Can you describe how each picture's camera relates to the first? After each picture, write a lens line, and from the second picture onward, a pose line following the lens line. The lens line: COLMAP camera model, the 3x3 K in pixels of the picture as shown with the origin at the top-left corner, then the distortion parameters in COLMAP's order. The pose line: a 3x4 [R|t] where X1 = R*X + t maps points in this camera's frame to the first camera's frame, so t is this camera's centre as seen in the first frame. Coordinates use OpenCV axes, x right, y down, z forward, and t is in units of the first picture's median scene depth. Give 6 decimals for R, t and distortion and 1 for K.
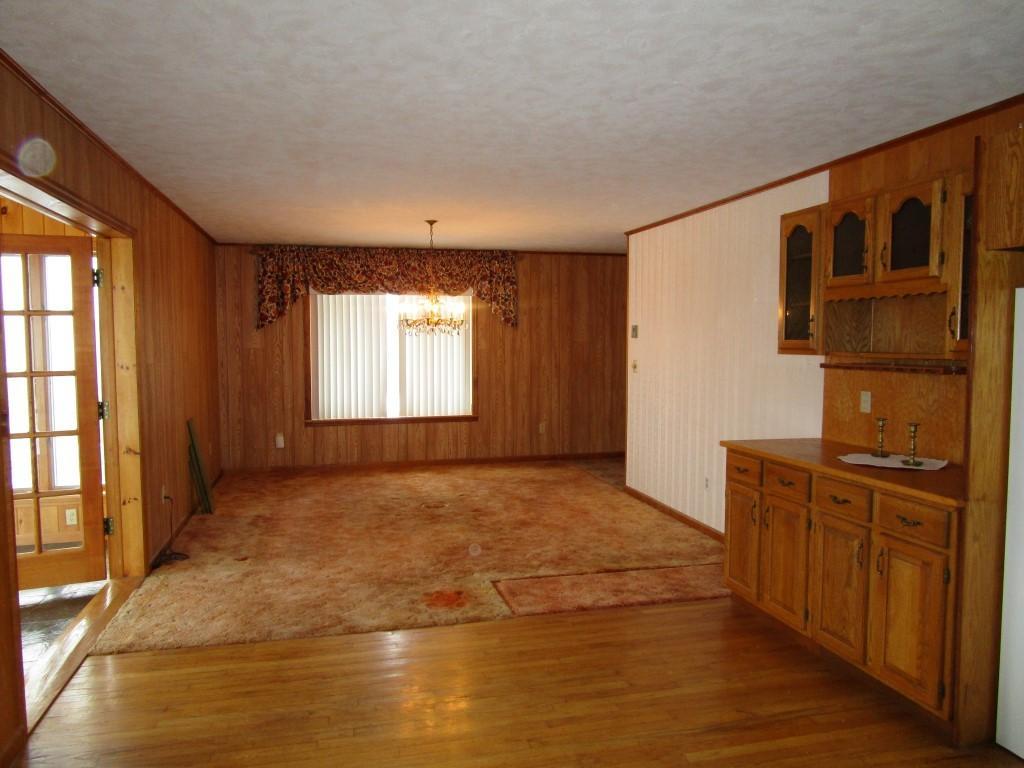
lens RADIAL K [[735.0, 0, 507.1], [0, 735.0, 387.0], [0, 0, 1]] dist [-0.026280, 0.016723]
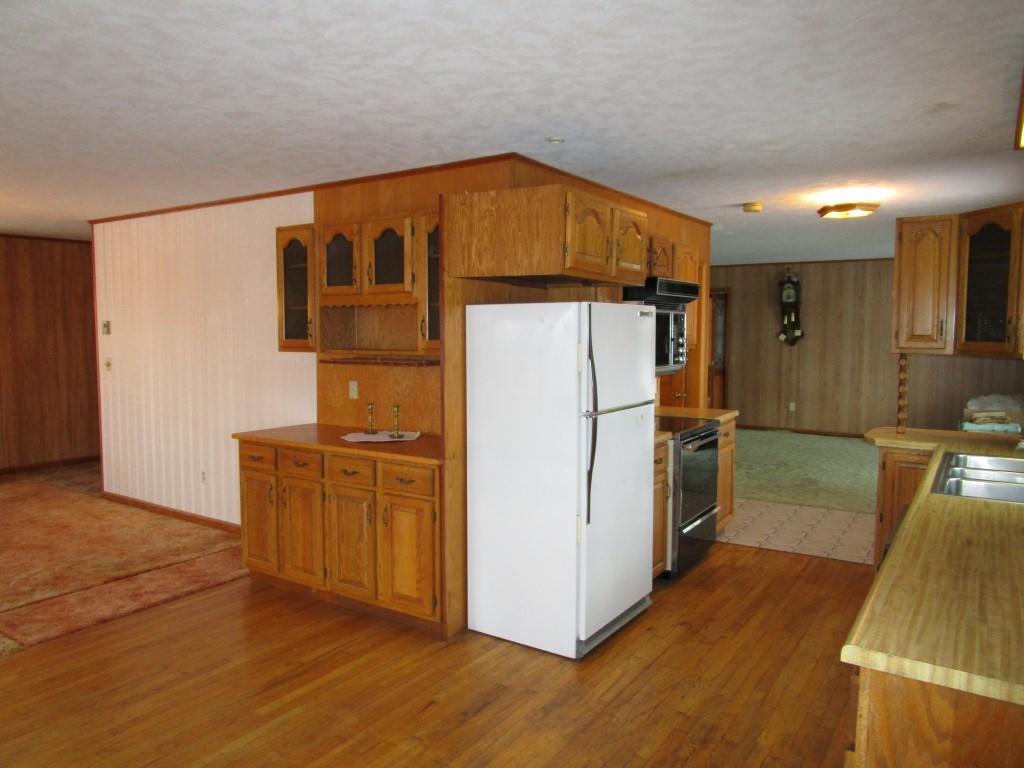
lens RADIAL K [[735.0, 0, 508.5], [0, 735.0, 384.2], [0, 0, 1]] dist [-0.026280, 0.016723]
pose [[0.741194, -0.051506, 0.669313, -0.143806], [0.042975, 0.998648, 0.029259, -0.014874], [-0.669914, 0.007078, 0.742405, -0.079199]]
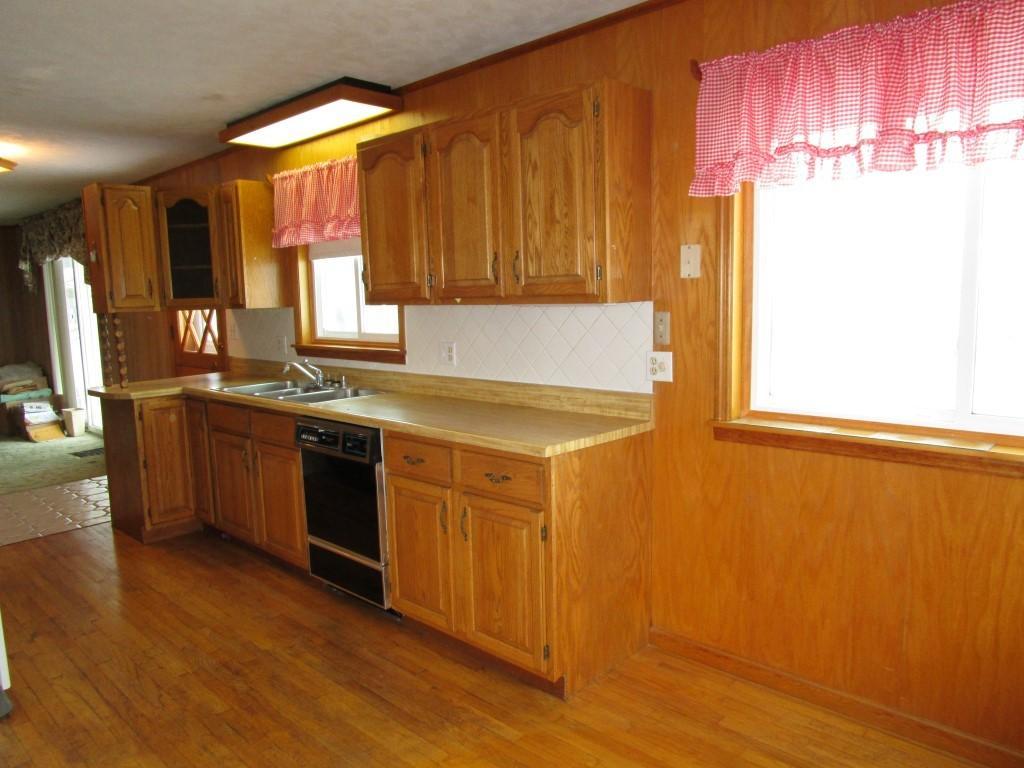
lens RADIAL K [[735.0, 0, 512.9], [0, 735.0, 383.6], [0, 0, 1]] dist [-0.026280, 0.016723]
pose [[-0.534150, -0.088767, 0.840716, -0.342306], [0.083712, 0.984031, 0.157085, -0.025183], [-0.841235, 0.154285, -0.518190, 0.583366]]
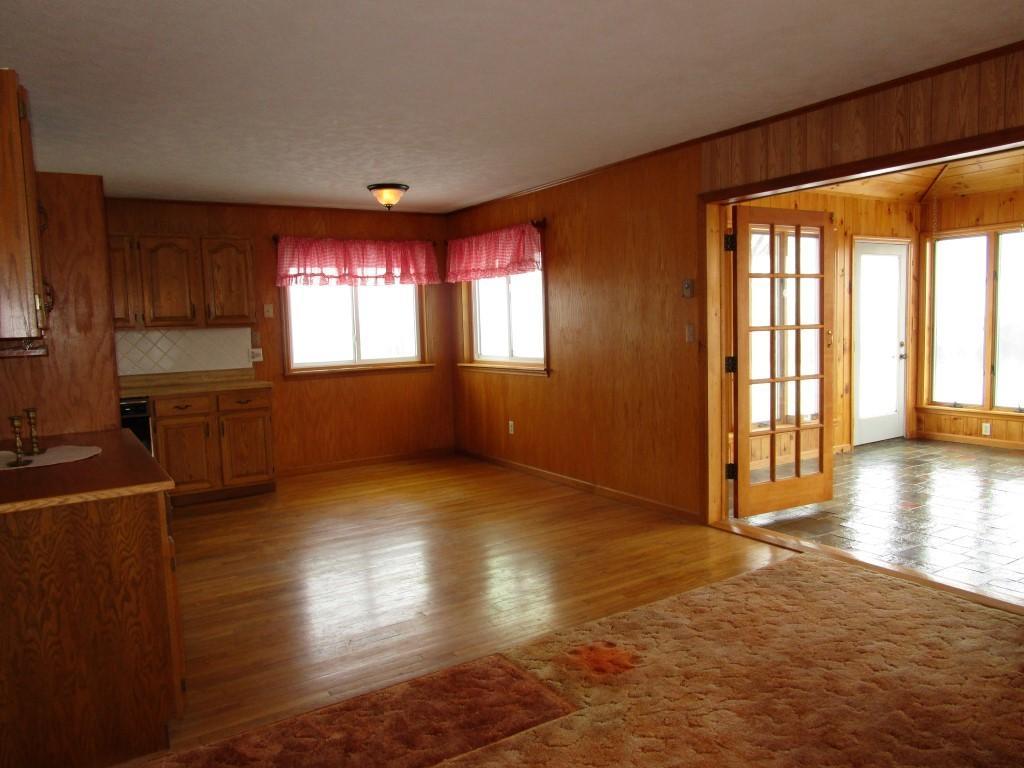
lens RADIAL K [[735.0, 0, 514.2], [0, 735.0, 381.6], [0, 0, 1]] dist [-0.026280, 0.016723]
pose [[-0.951307, 0.052781, -0.303694, 0.249343], [0.005543, 0.988001, 0.154348, -0.131762], [0.308196, 0.145149, -0.940184, 2.146356]]
